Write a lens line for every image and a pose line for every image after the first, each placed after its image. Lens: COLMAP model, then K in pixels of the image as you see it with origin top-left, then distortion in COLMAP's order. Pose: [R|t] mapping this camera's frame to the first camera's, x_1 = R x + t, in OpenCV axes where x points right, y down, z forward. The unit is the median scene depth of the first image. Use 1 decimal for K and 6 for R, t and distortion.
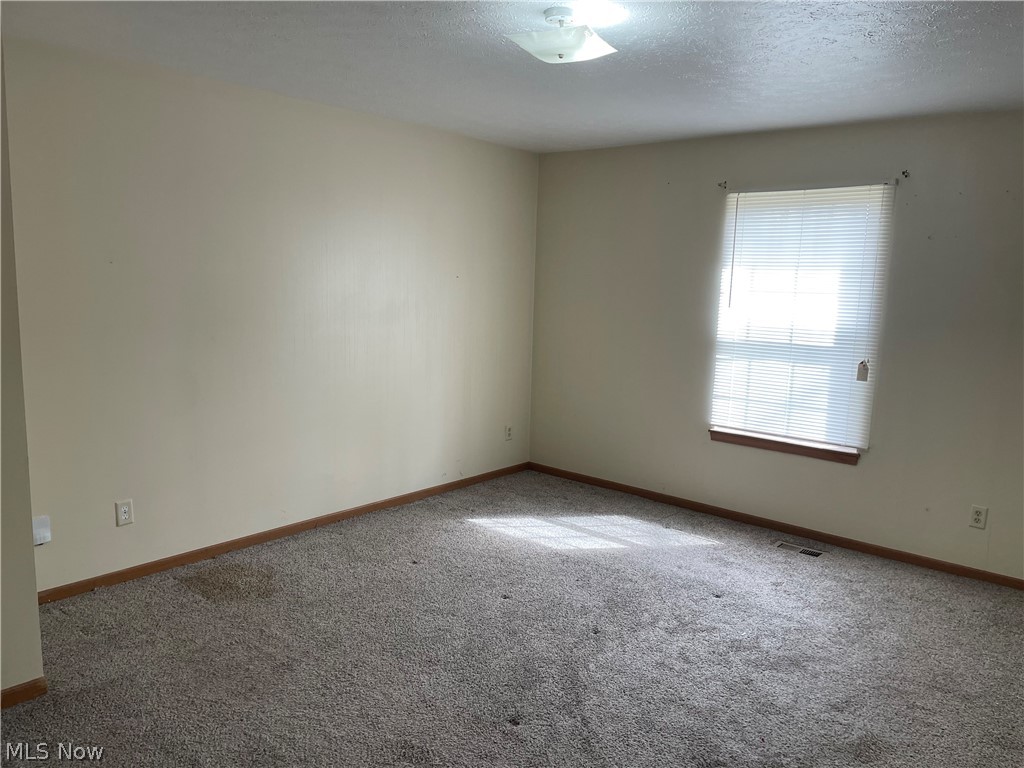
lens RADIAL K [[766.8, 0, 512.0], [0, 766.8, 384.0], [0, 0, 1]] dist [0.110773, -0.127820]
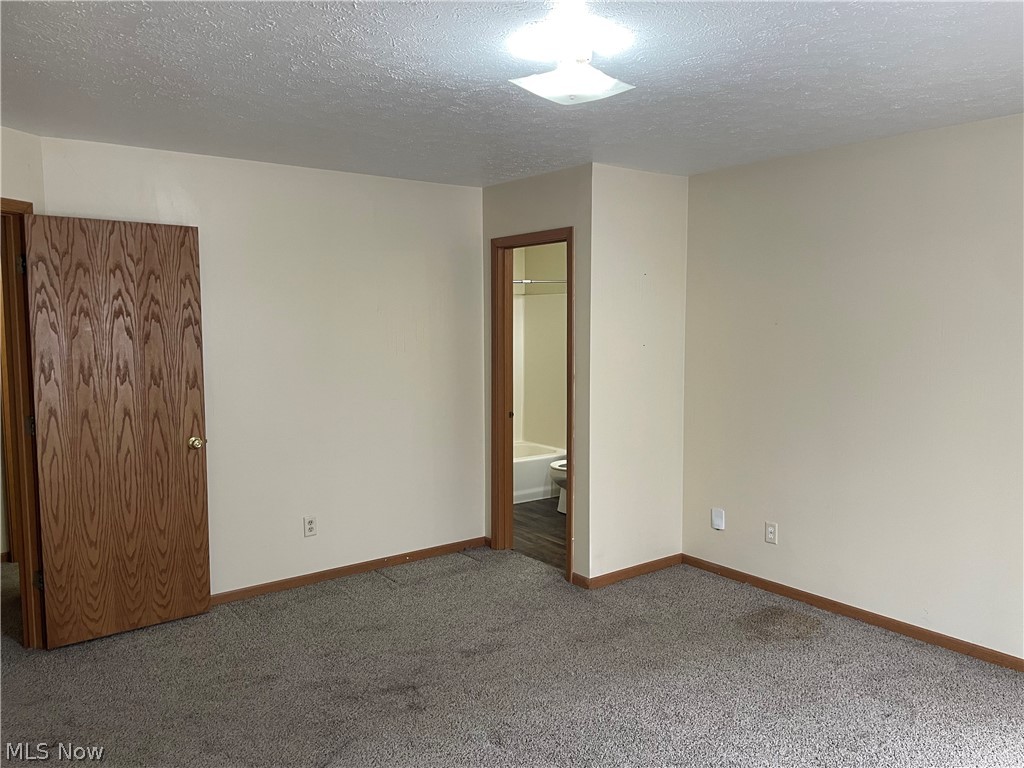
lens RADIAL K [[766.8, 0, 512.0], [0, 766.8, 384.0], [0, 0, 1]] dist [0.110773, -0.127820]
pose [[-0.170695, 0.078335, -0.982205, 0.717101], [-0.142861, 0.984334, 0.103332, -0.124543], [0.974912, 0.157957, -0.156830, 0.764569]]
